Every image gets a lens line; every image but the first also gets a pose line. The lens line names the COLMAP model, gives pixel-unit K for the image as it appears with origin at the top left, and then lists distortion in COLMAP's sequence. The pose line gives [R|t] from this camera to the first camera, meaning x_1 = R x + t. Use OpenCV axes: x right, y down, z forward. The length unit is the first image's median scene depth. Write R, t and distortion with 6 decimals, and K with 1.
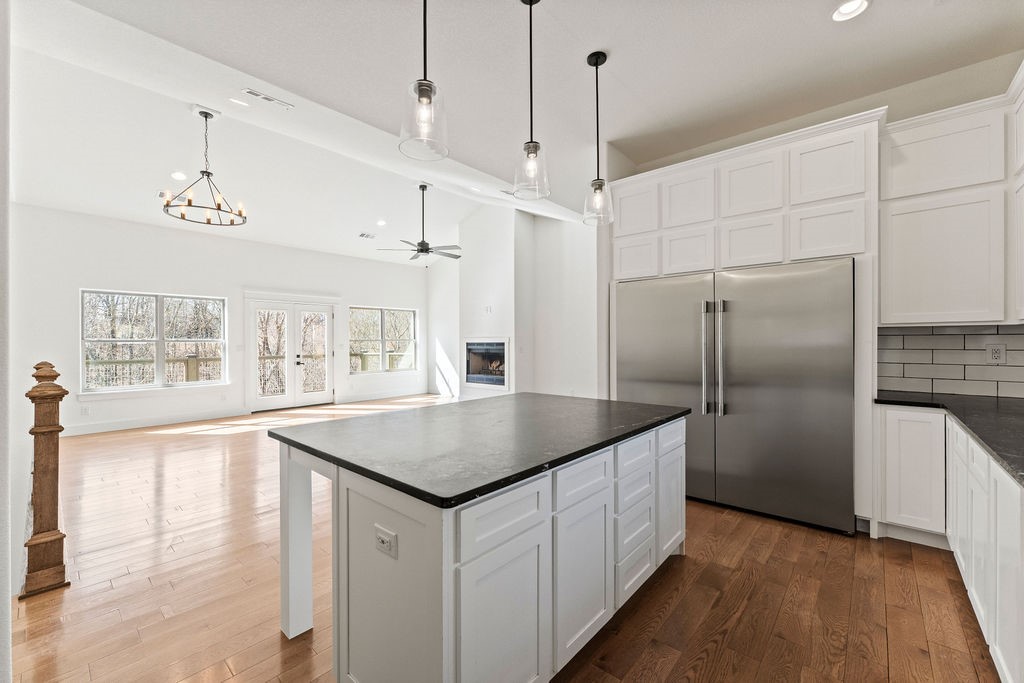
lens RADIAL K [[412.5, 0, 511.6], [0, 412.5, 343.9], [0, 0, 1]] dist [0.000677, 0.000045]
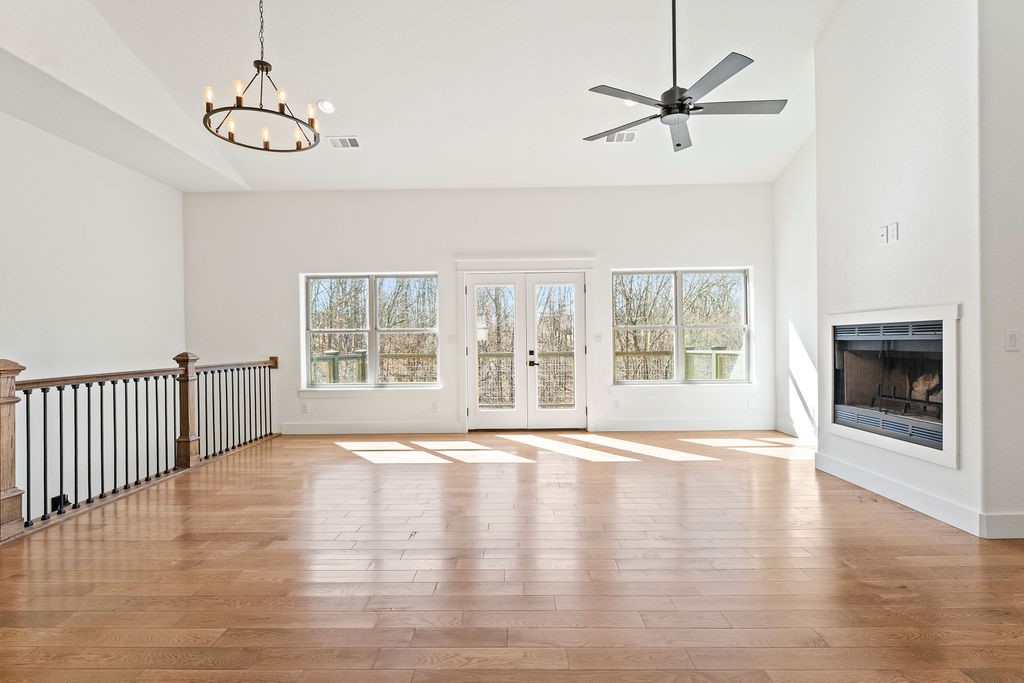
lens RADIAL K [[489.4, 0, 512.0], [0, 489.4, 341.5], [0, 0, 1]] dist [-0.000294, -0.000223]
pose [[0.649107, -0.002382, -0.760693, 0.055013], [0.003197, 0.999995, -0.000403, 0.011896], [0.760690, -0.002171, 0.649111, 0.467888]]
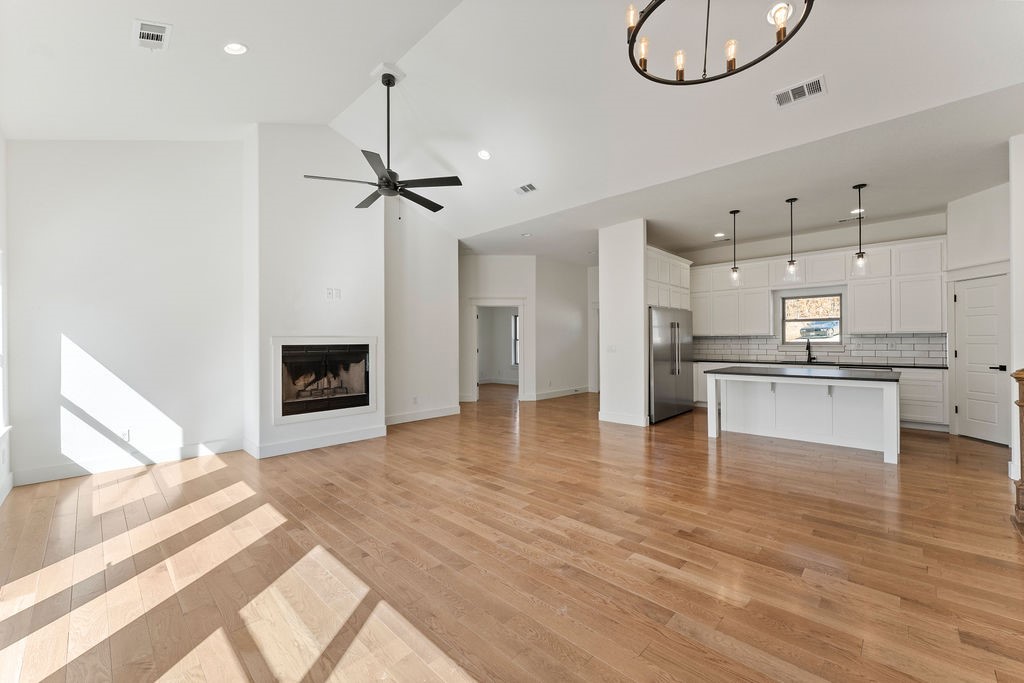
lens RADIAL K [[417.0, 0, 512.0], [0, 417.0, 341.5], [0, 0, 1]] dist [-0.002983, -0.000284]
pose [[0.051140, 0.005064, 0.998679, -0.687211], [0.013269, 0.999895, -0.005749, -0.000942], [-0.998603, 0.013546, 0.051068, 0.695351]]
